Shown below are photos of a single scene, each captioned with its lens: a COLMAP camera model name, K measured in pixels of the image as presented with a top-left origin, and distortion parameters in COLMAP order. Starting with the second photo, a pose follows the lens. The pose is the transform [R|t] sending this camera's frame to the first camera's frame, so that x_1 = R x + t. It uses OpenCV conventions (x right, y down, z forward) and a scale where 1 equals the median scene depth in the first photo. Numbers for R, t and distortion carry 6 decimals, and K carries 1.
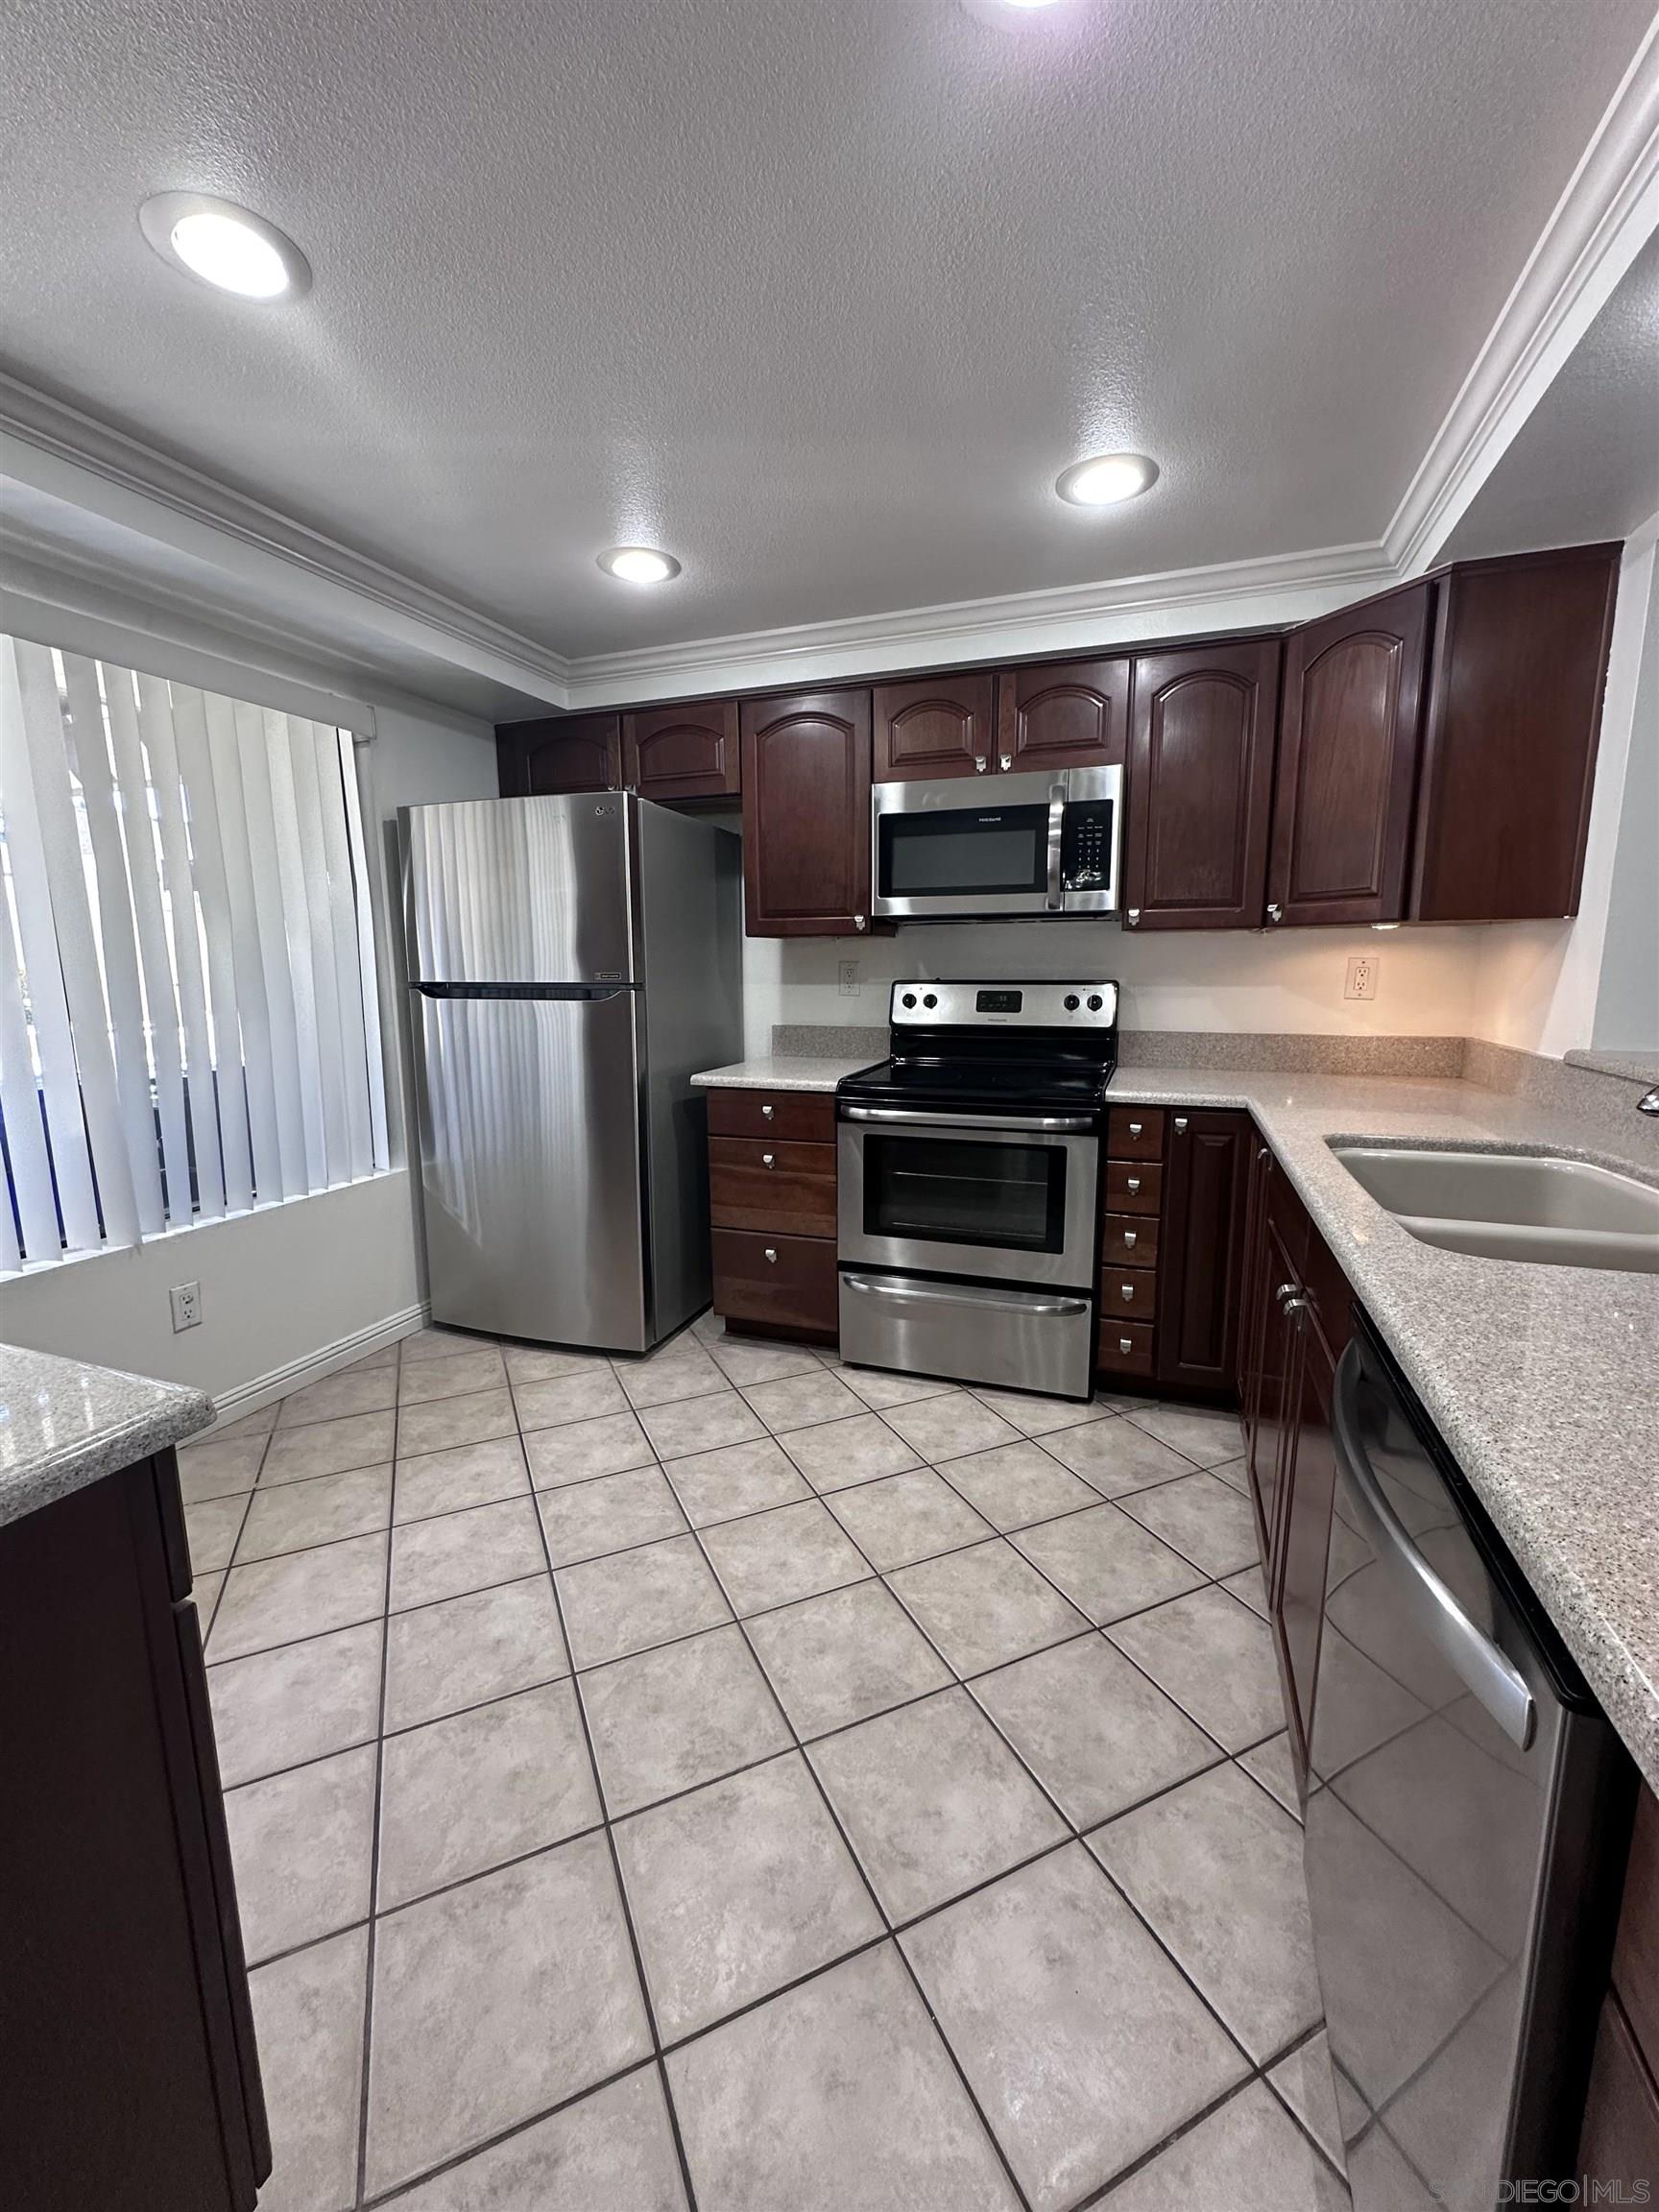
lens RADIAL K [[885.1, 0, 834.2], [0, 885.1, 1107.8], [0, 0, 1]] dist [-0.004948, 0.000849]
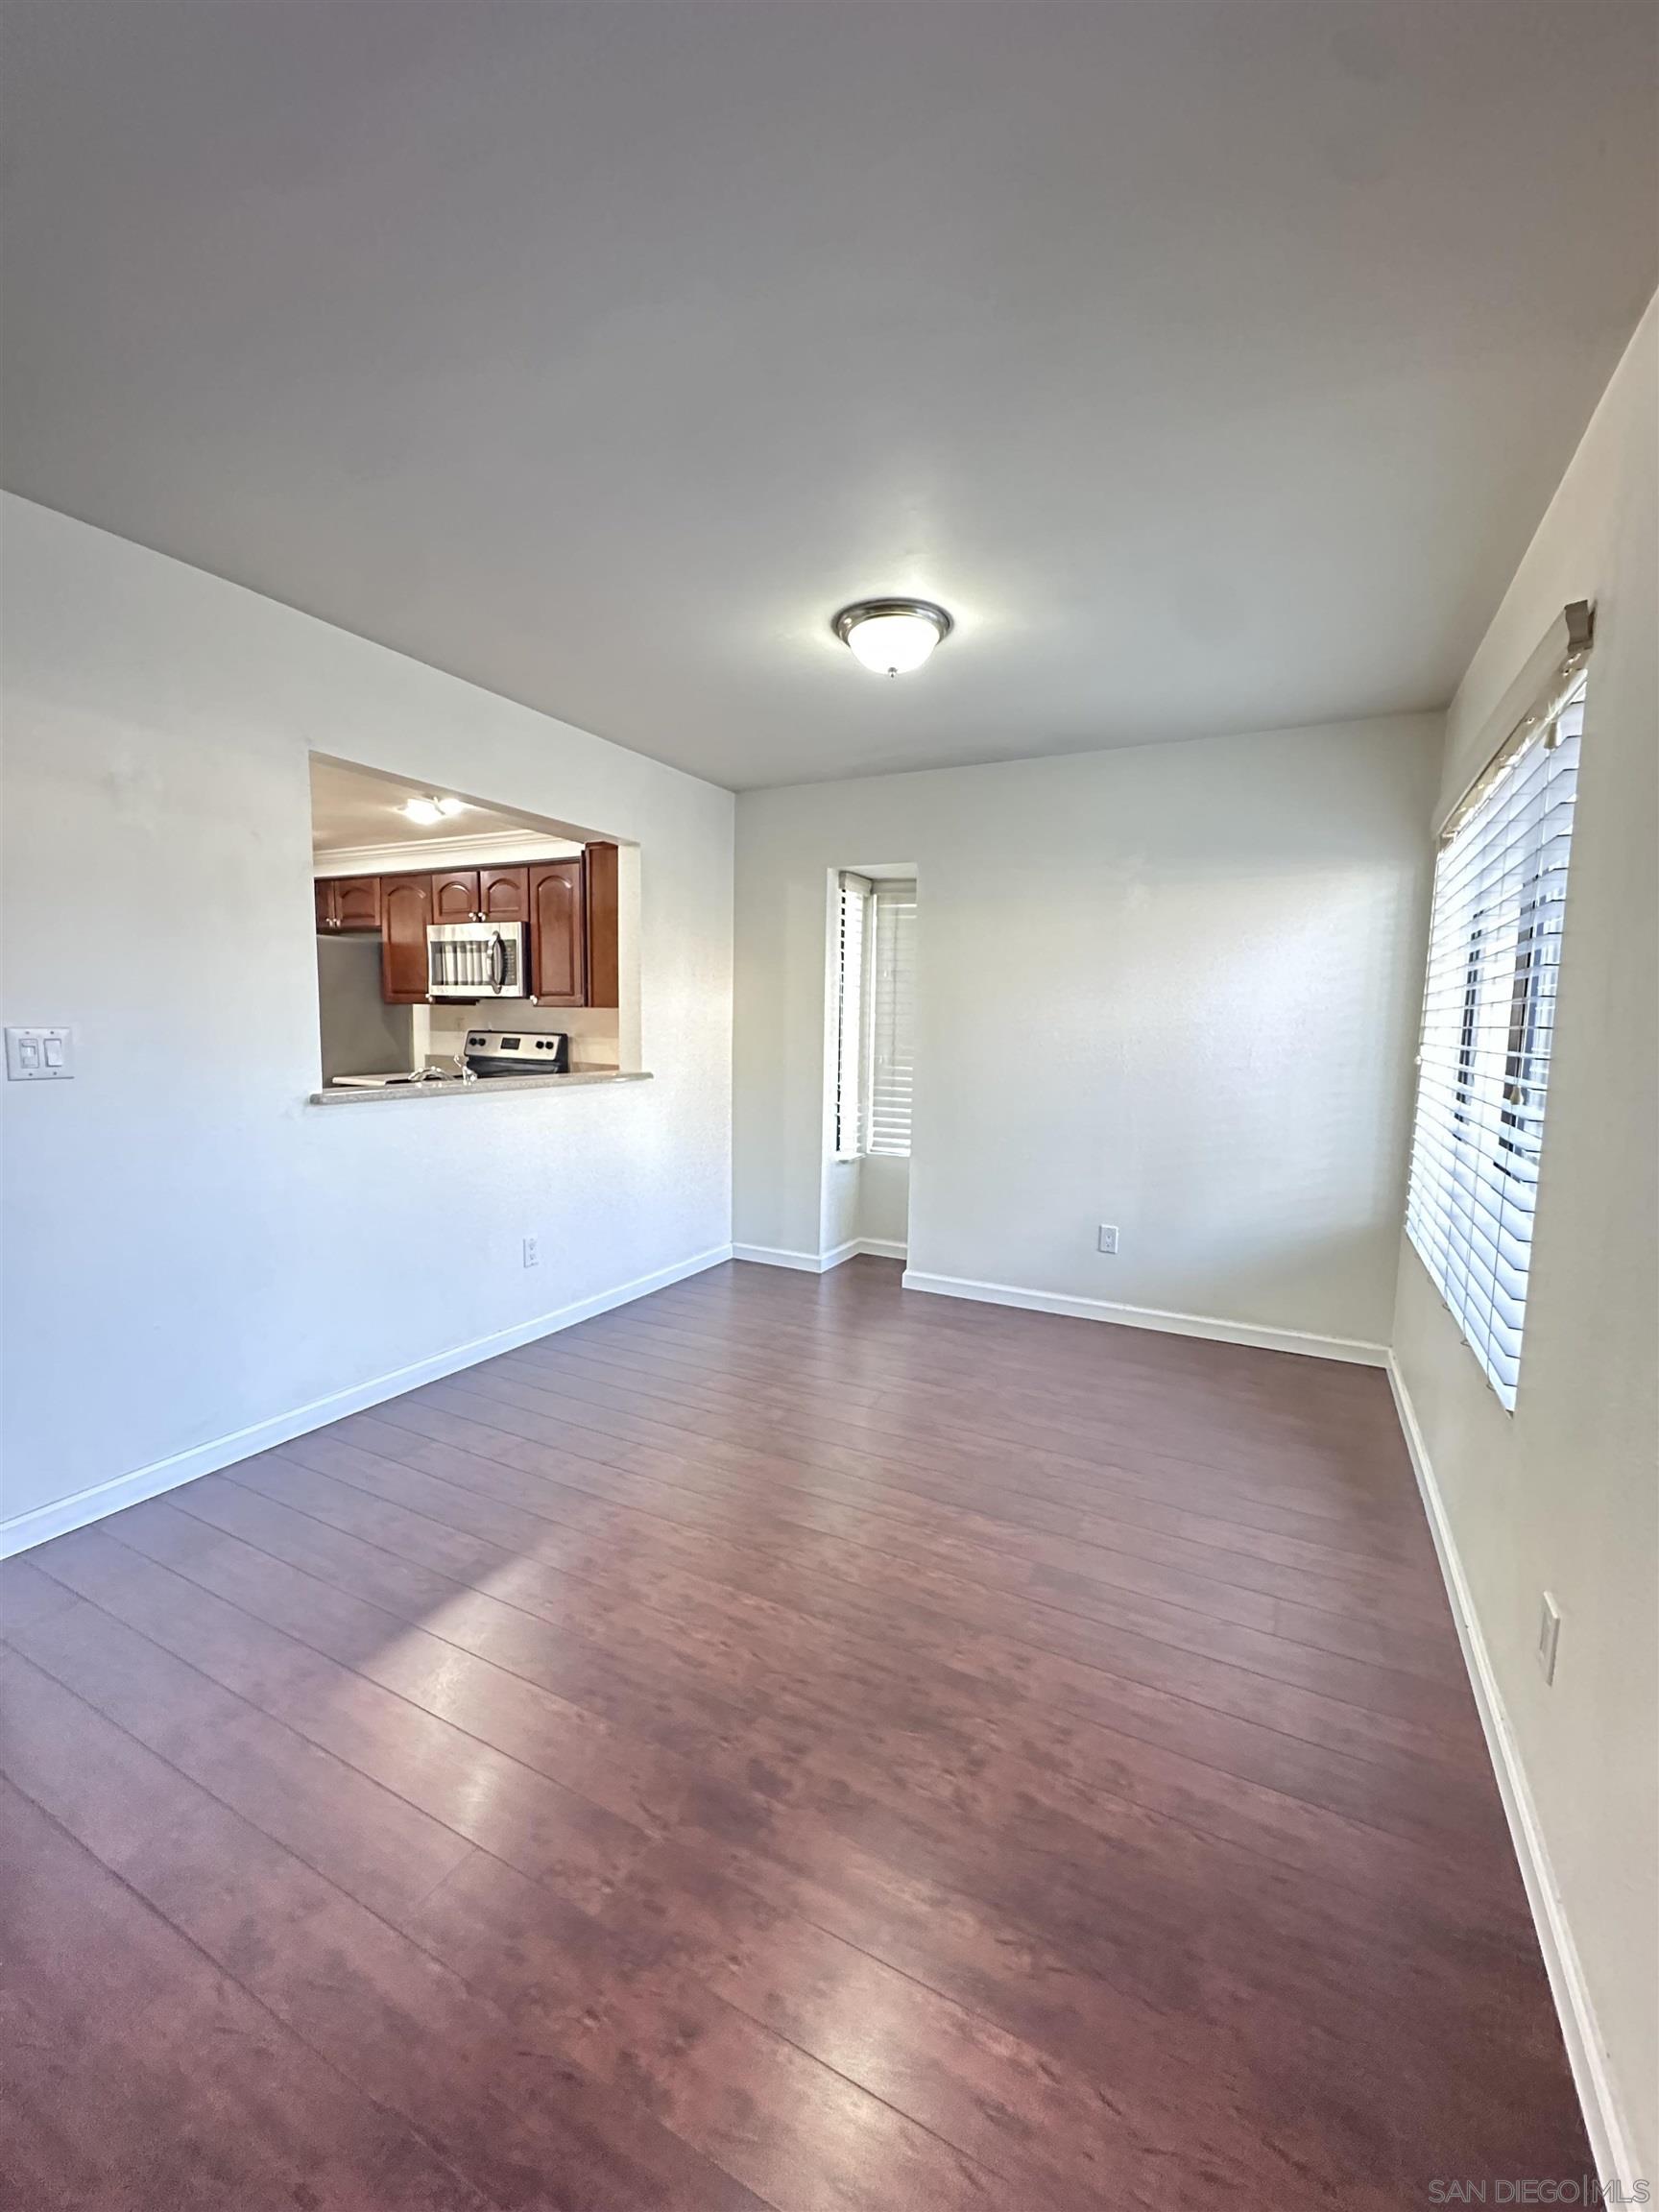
lens RADIAL K [[885.1, 0, 834.2], [0, 885.1, 1107.8], [0, 0, 1]] dist [-0.004948, 0.000849]
pose [[0.991949, 0.040275, -0.120062, 1.267996], [-0.047162, 0.997367, -0.055085, 0.090856], [0.117528, 0.060304, 0.991237, -0.811469]]
